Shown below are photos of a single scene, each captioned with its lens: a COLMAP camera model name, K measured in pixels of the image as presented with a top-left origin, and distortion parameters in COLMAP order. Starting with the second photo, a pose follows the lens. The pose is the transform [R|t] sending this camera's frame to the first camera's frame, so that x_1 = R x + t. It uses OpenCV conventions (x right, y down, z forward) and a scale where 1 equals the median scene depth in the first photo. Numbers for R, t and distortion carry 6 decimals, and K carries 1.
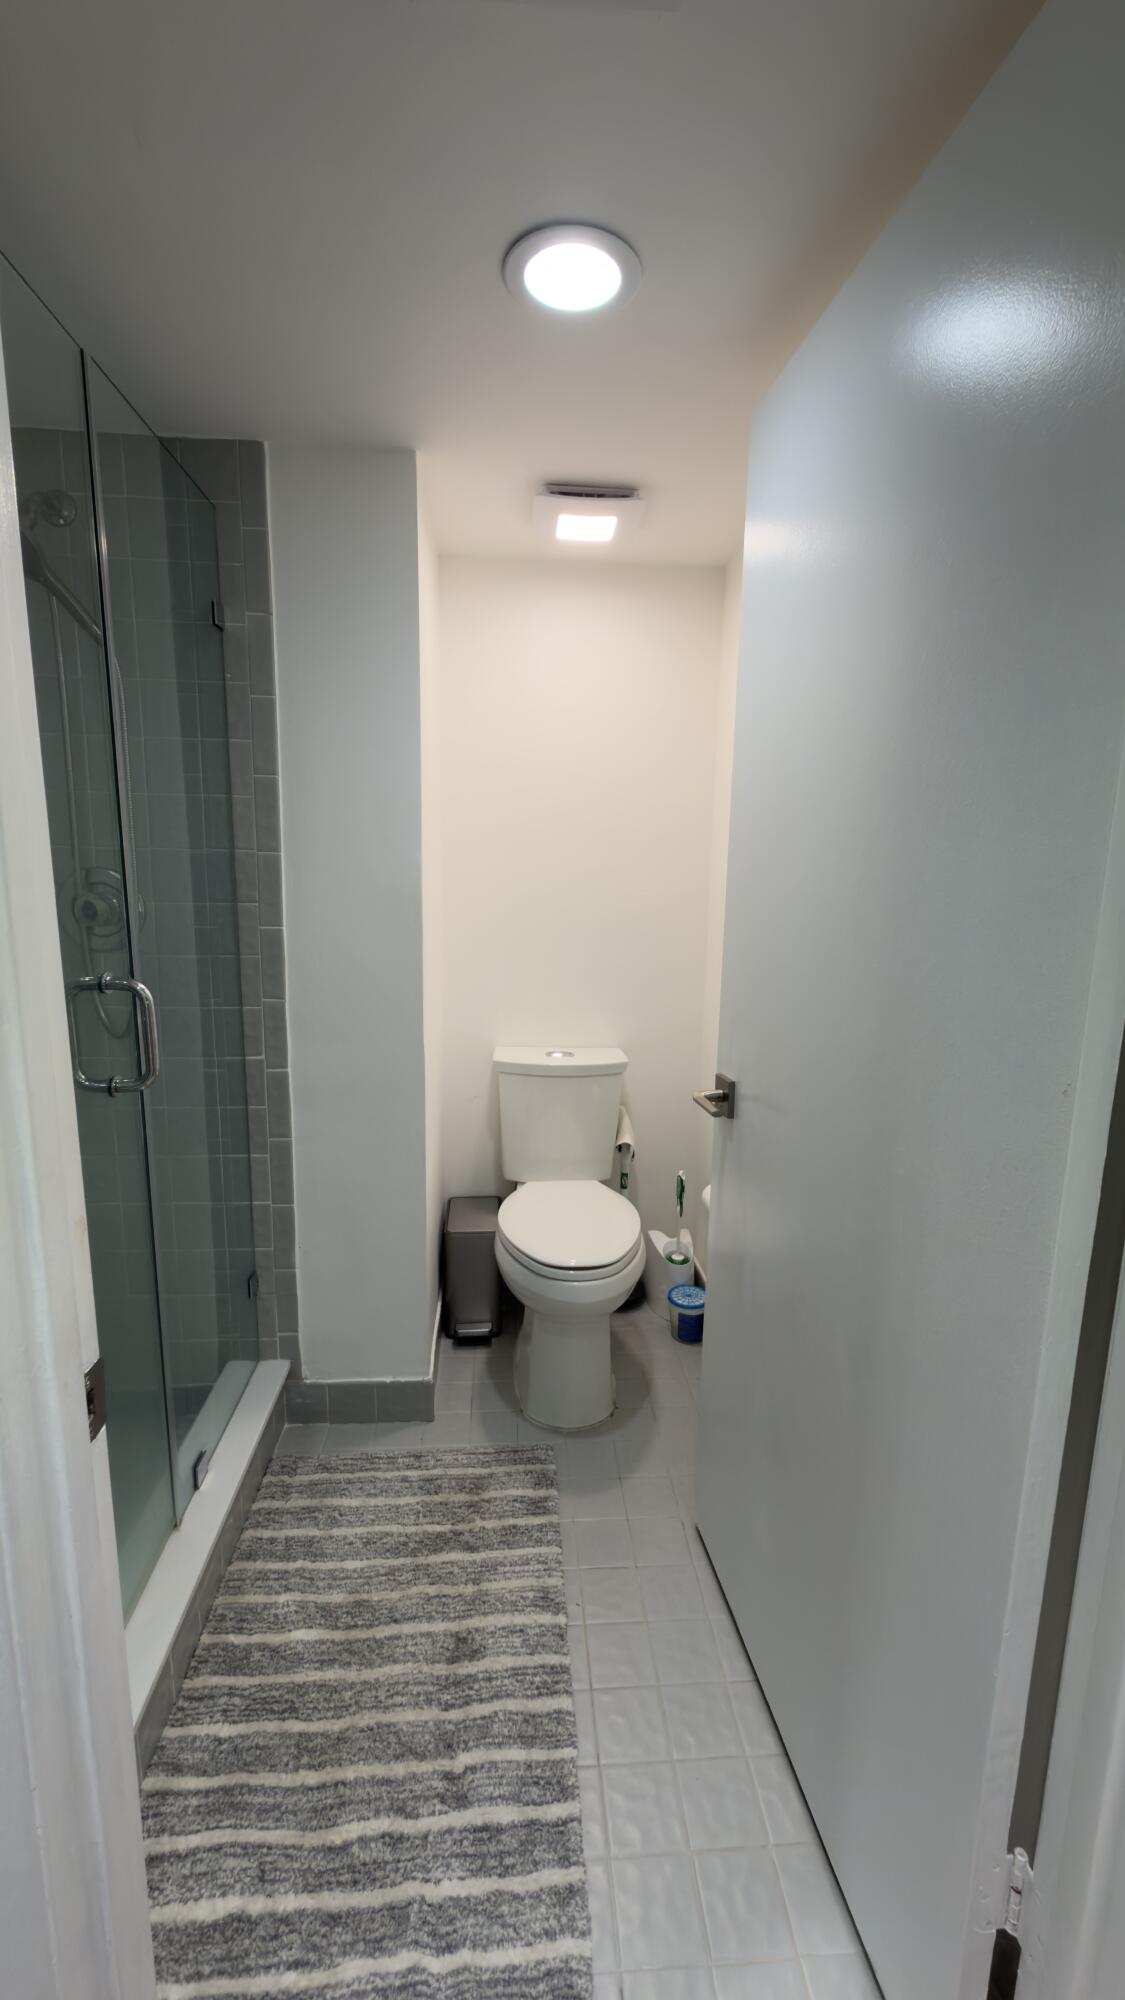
lens RADIAL K [[784.0, 0, 562.5], [0, 784.0, 1000.0], [0, 0, 1]] dist [-0.001724, -0.000393]
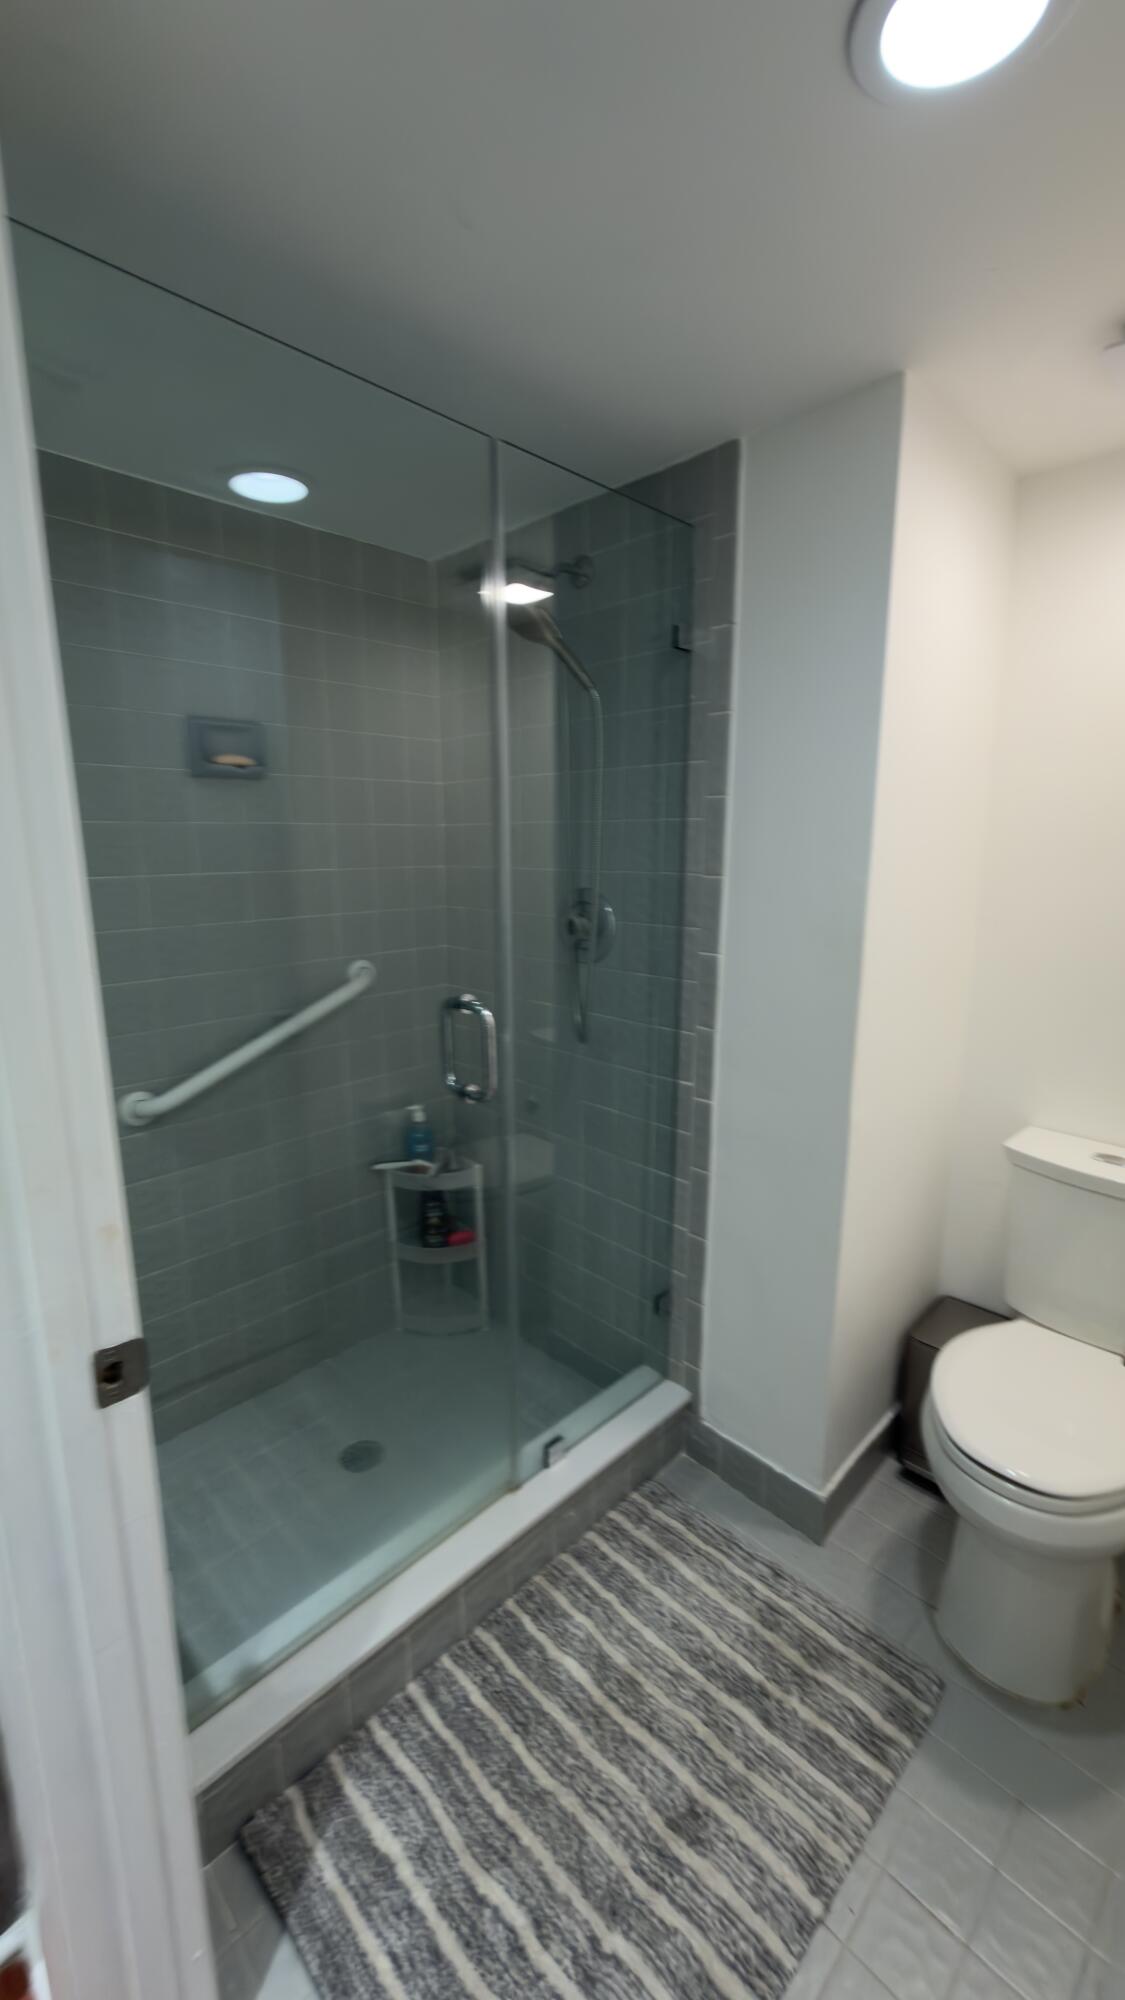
lens RADIAL K [[798.5, 0, 562.5], [0, 798.5, 1000.0], [0, 0, 1]] dist [0.001776, 0.000793]
pose [[0.657969, 0.135095, -0.740828, 0.279412], [-0.124135, 0.989776, 0.070241, -0.096051], [0.742743, 0.045746, 0.668012, 0.247402]]
